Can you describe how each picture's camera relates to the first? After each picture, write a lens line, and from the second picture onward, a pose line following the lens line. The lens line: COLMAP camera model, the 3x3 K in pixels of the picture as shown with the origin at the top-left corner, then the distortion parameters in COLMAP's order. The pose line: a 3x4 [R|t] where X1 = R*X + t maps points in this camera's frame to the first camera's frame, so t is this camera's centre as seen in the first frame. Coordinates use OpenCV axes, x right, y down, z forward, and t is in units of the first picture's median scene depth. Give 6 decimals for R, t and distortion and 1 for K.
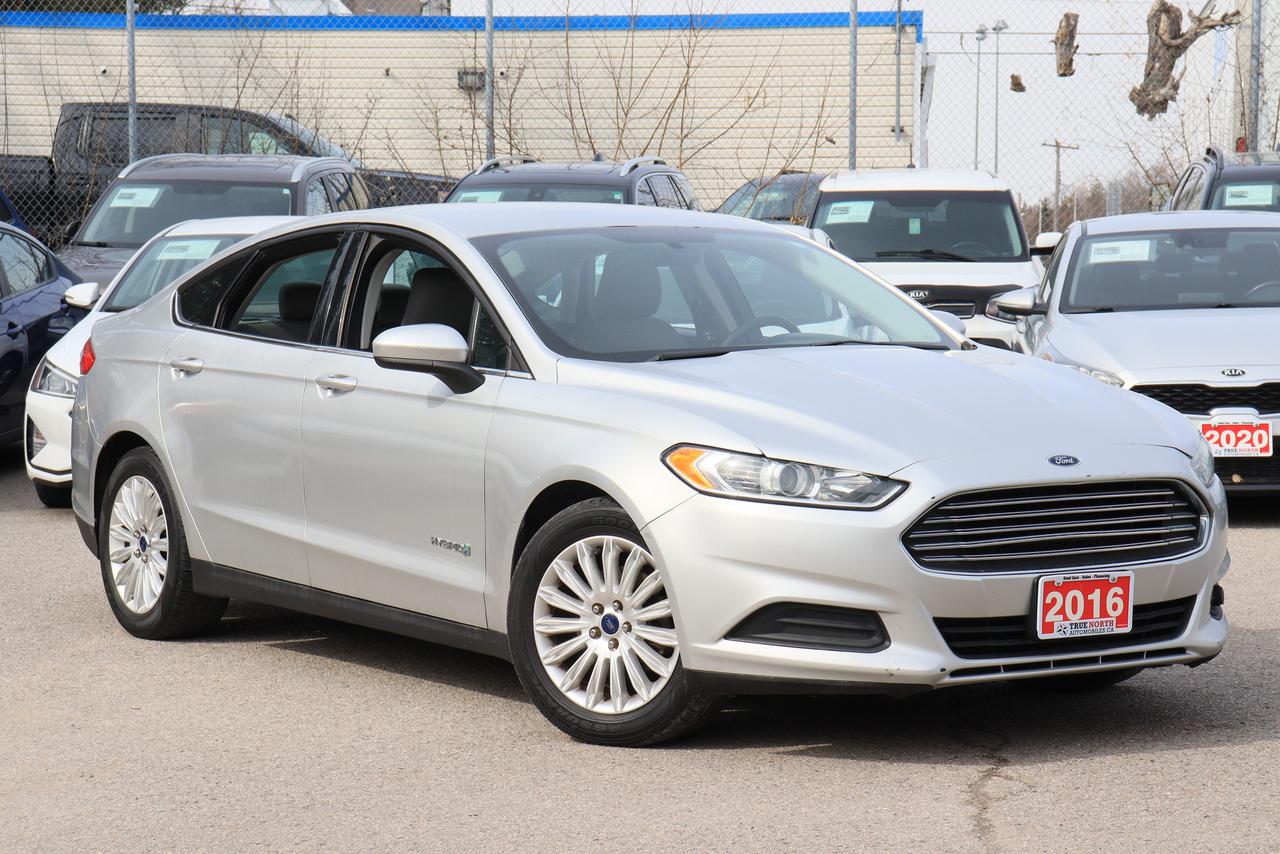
lens RADIAL K [[3046.9, 0, 640.8], [0, 3046.9, 412.3], [0, 0, 1]] dist [0.438629, 0.308761]
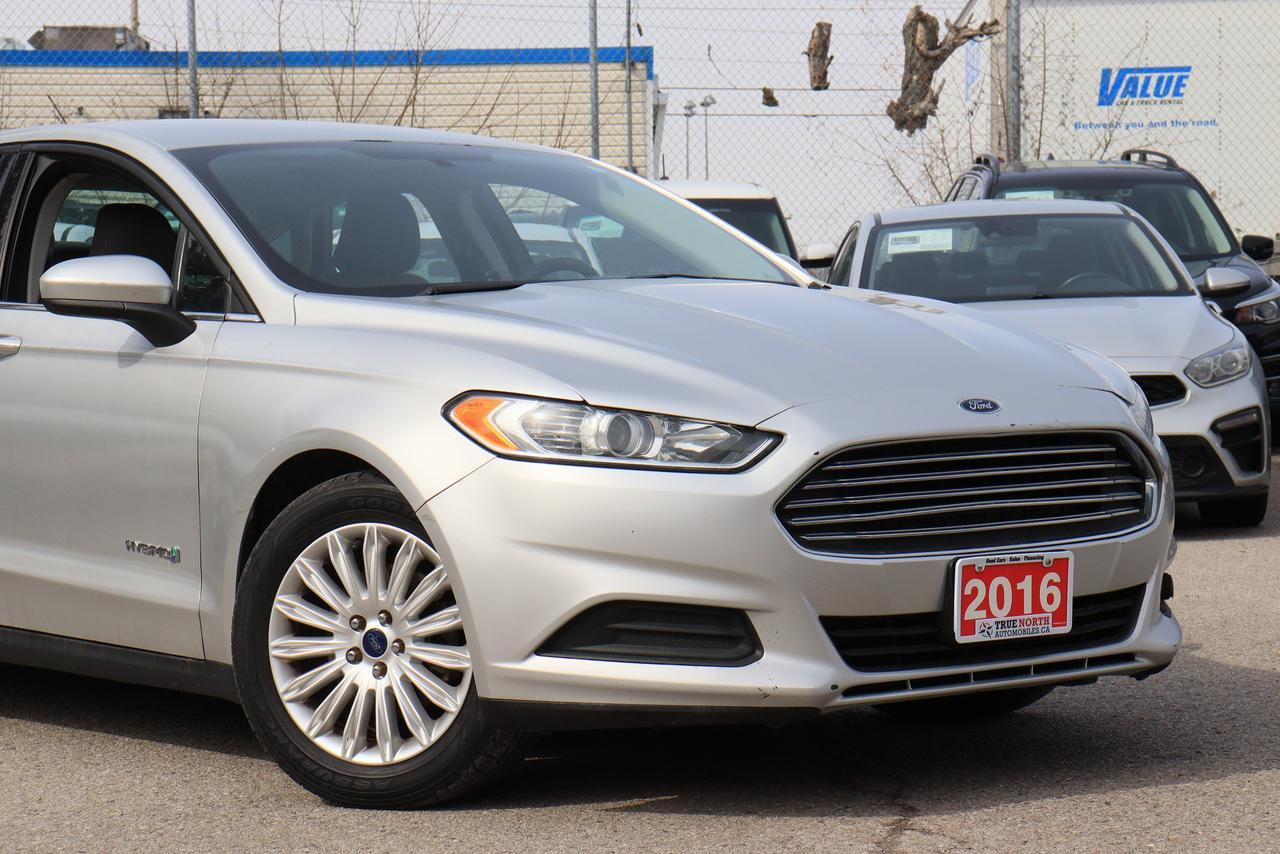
lens RADIAL K [[3046.9, 0, 640.8], [0, 3046.9, 412.3], [0, 0, 1]] dist [0.438629, 0.308761]
pose [[0.995517, -0.017925, 0.092869, -0.013832], [0.020314, 0.999485, -0.024840, 0.033398], [-0.092376, 0.026615, 0.995368, 0.256523]]
